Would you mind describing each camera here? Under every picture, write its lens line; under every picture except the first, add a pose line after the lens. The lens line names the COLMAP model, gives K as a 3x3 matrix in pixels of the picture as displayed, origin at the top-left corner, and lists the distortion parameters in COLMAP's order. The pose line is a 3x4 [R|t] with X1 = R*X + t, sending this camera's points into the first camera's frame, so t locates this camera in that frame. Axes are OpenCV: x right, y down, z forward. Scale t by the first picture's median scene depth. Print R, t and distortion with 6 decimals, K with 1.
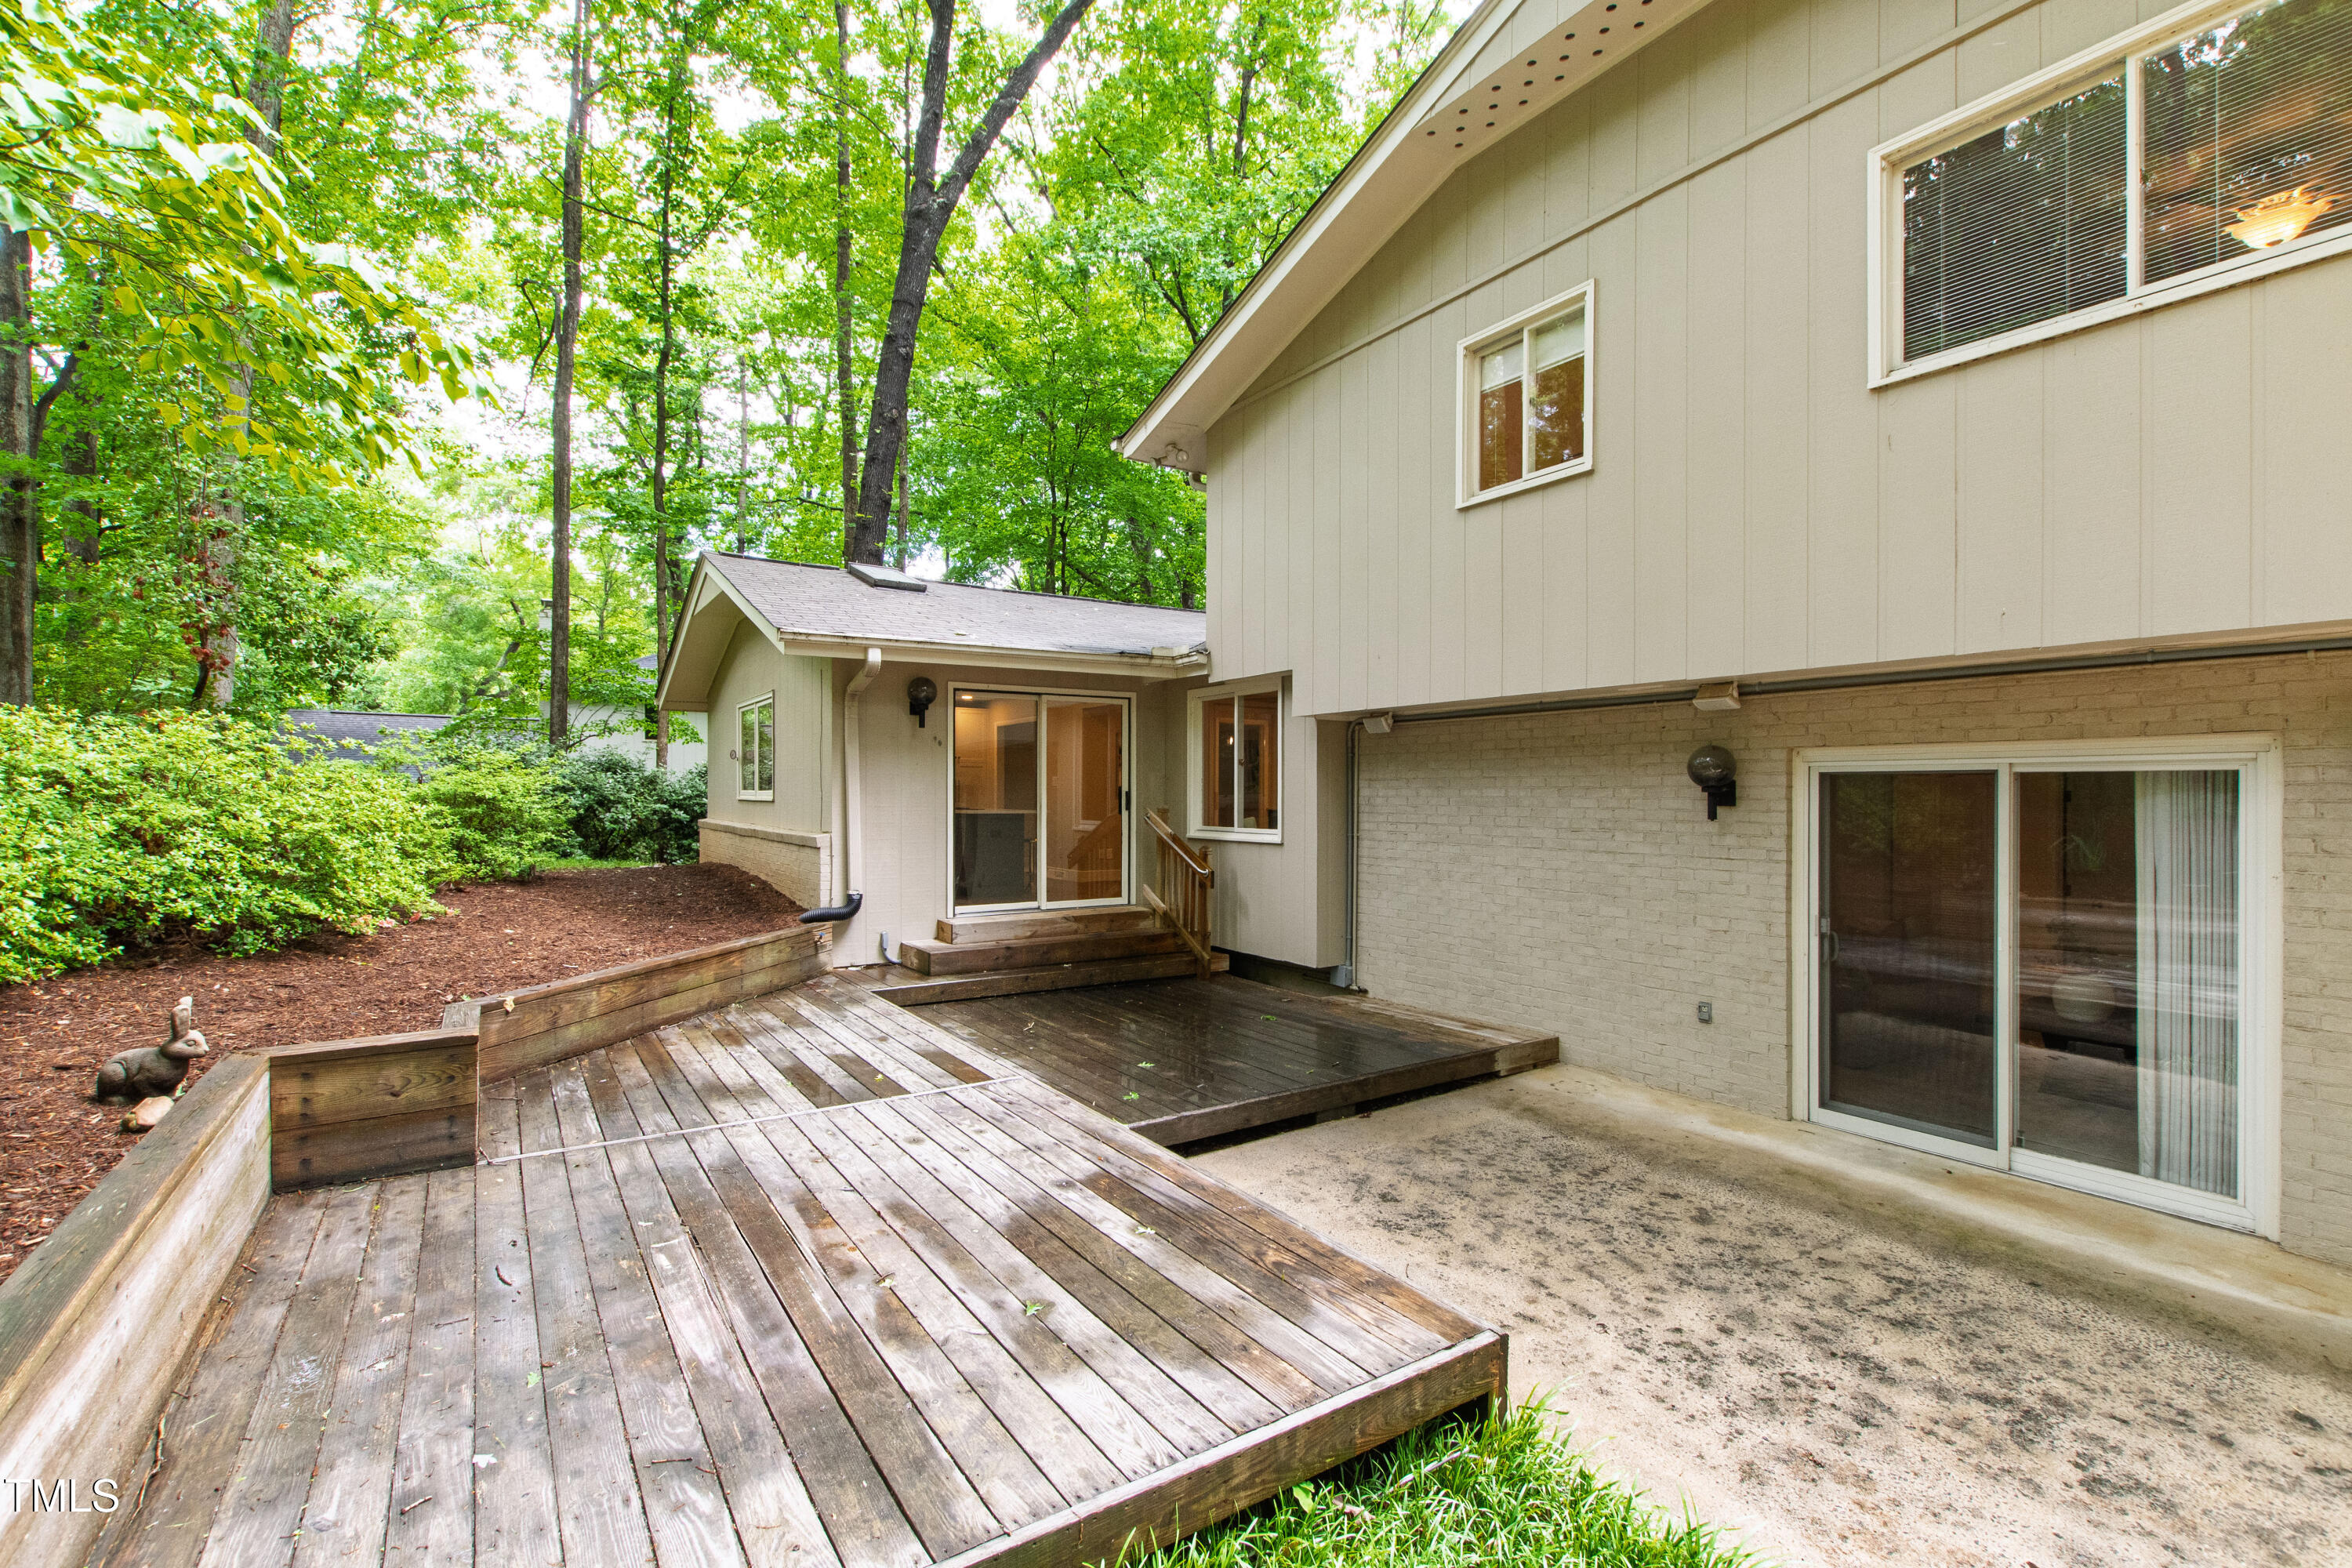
lens RADIAL K [[1029.3, 0, 1153.6], [0, 1029.3, 802.8], [0, 0, 1]] dist [0.002235, 0.000020]
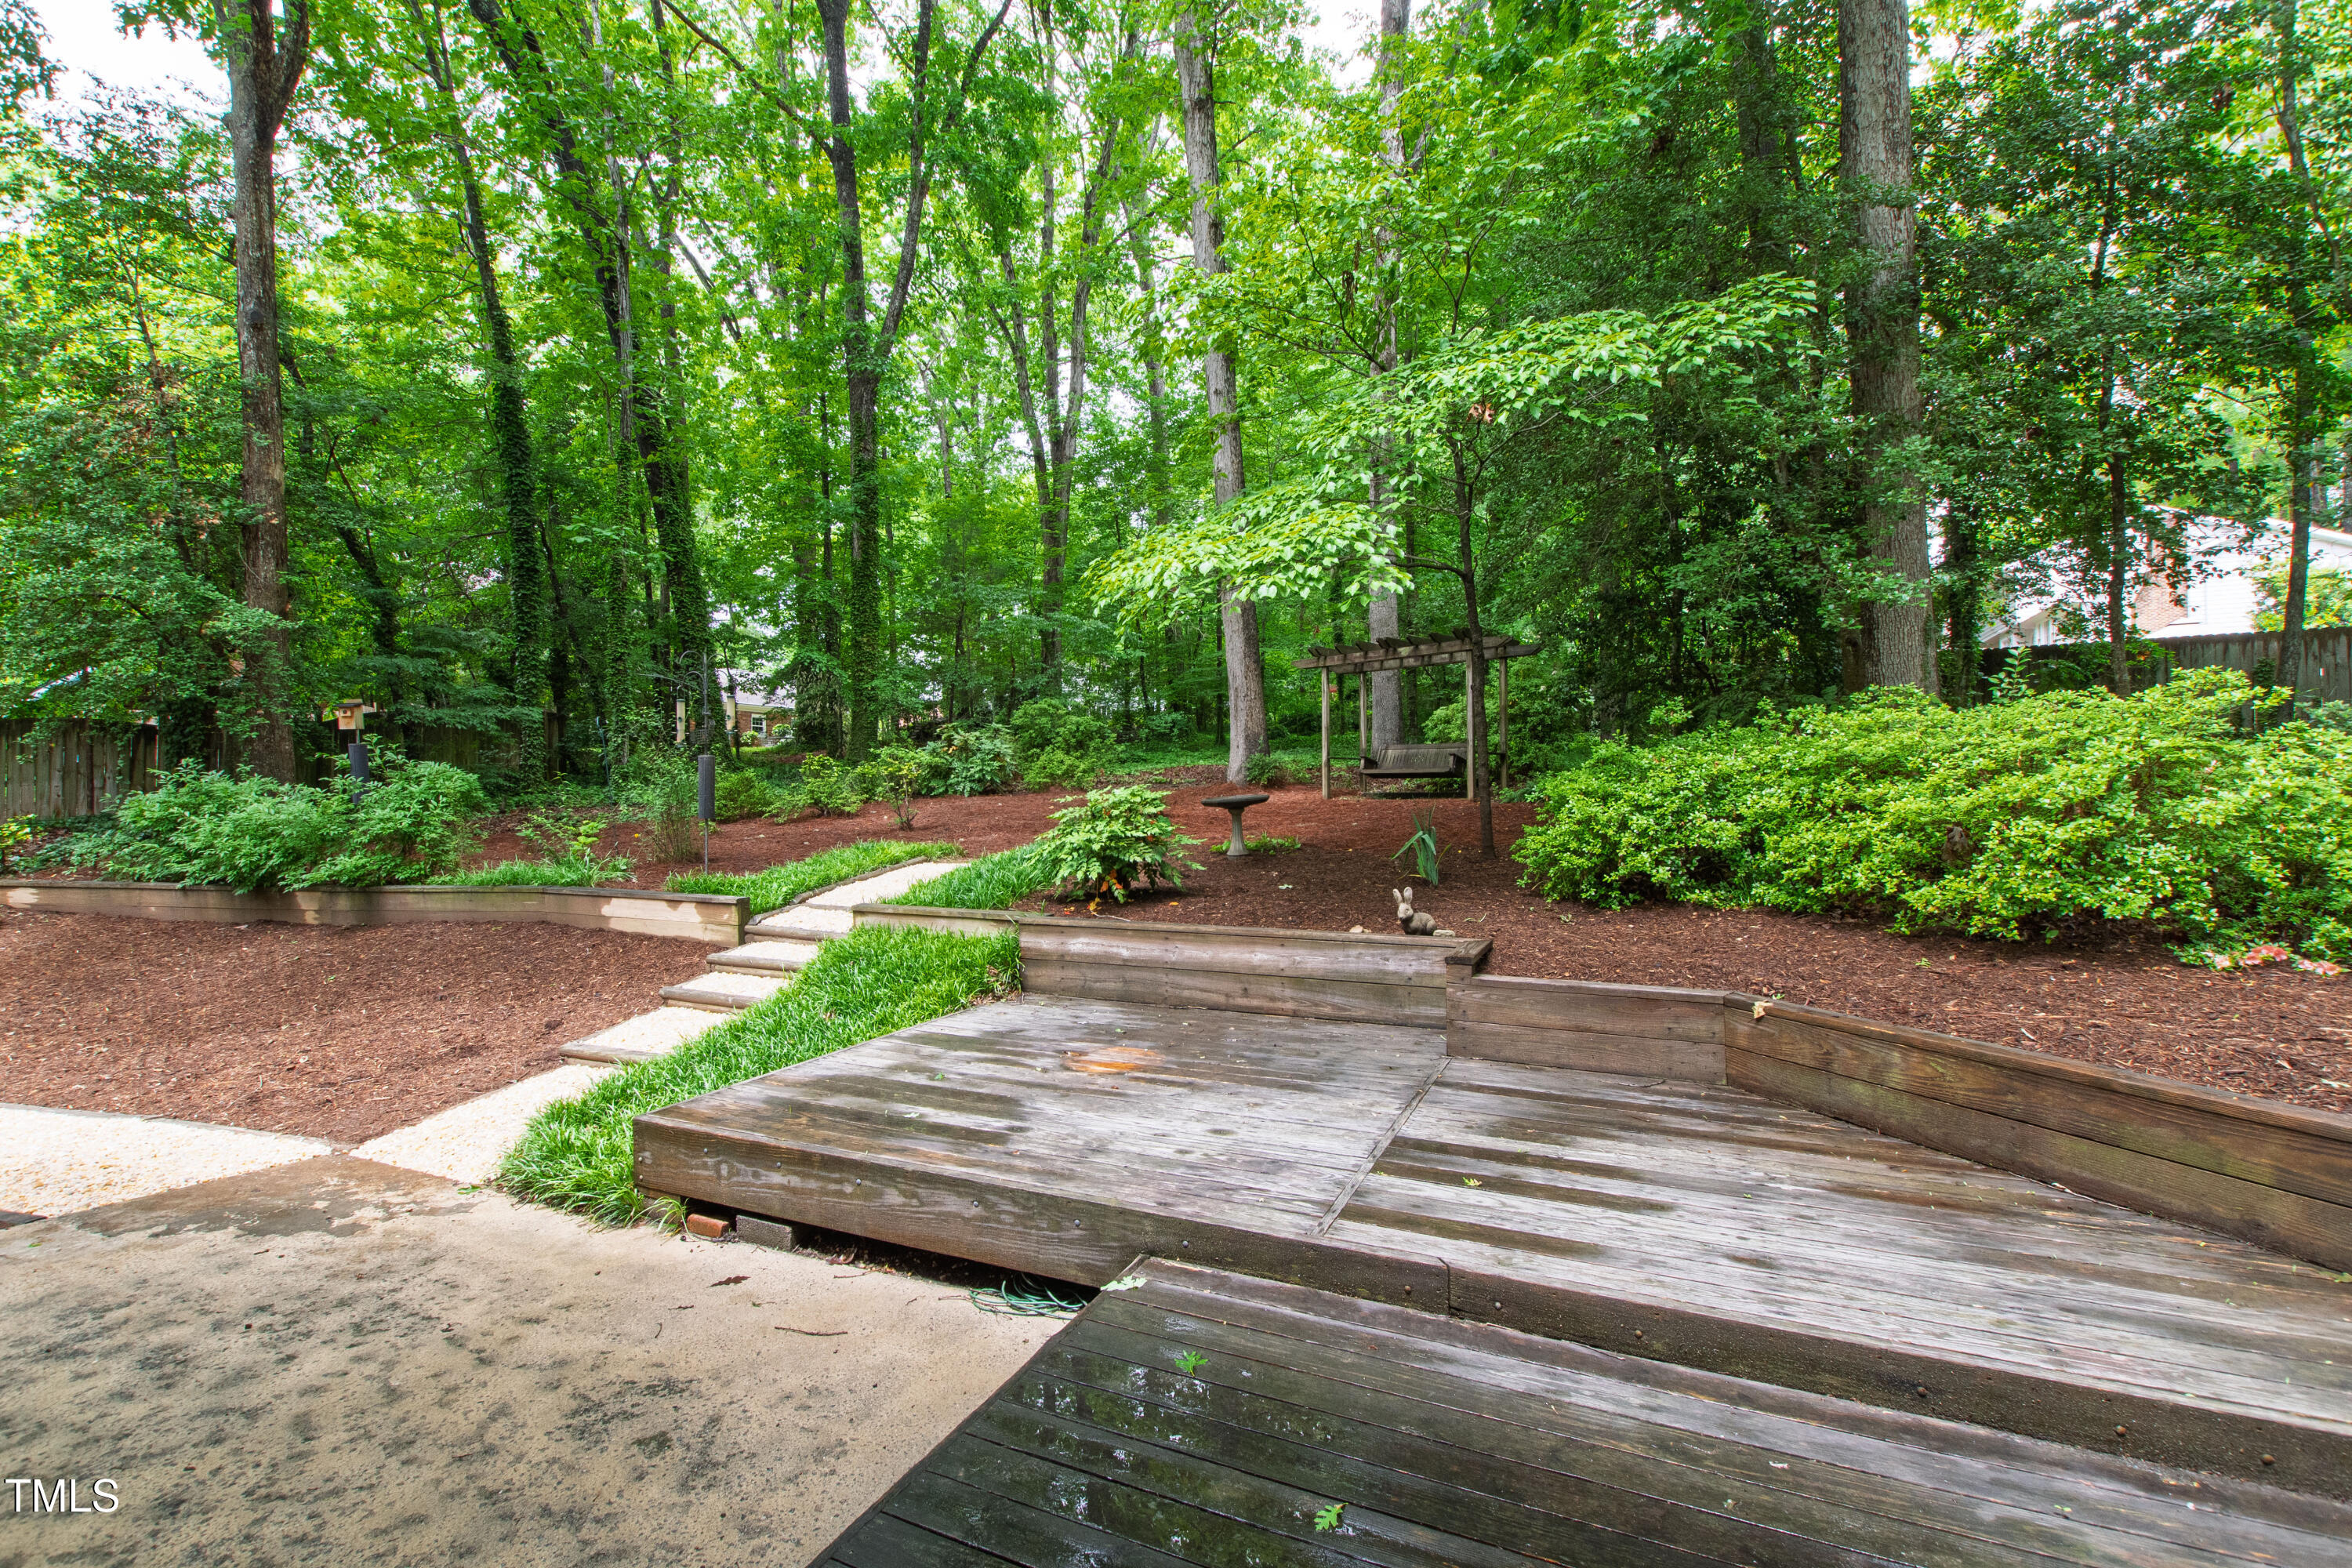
lens RADIAL K [[1010.8, 0, 1156.7], [0, 1010.8, 781.9], [0, 0, 1]] dist [0.001969, -0.000781]
pose [[-0.848195, -0.005710, -0.529653, 0.320805], [-0.001776, 0.999967, -0.007935, 0.013640], [0.529681, -0.005790, -0.848177, 1.799625]]
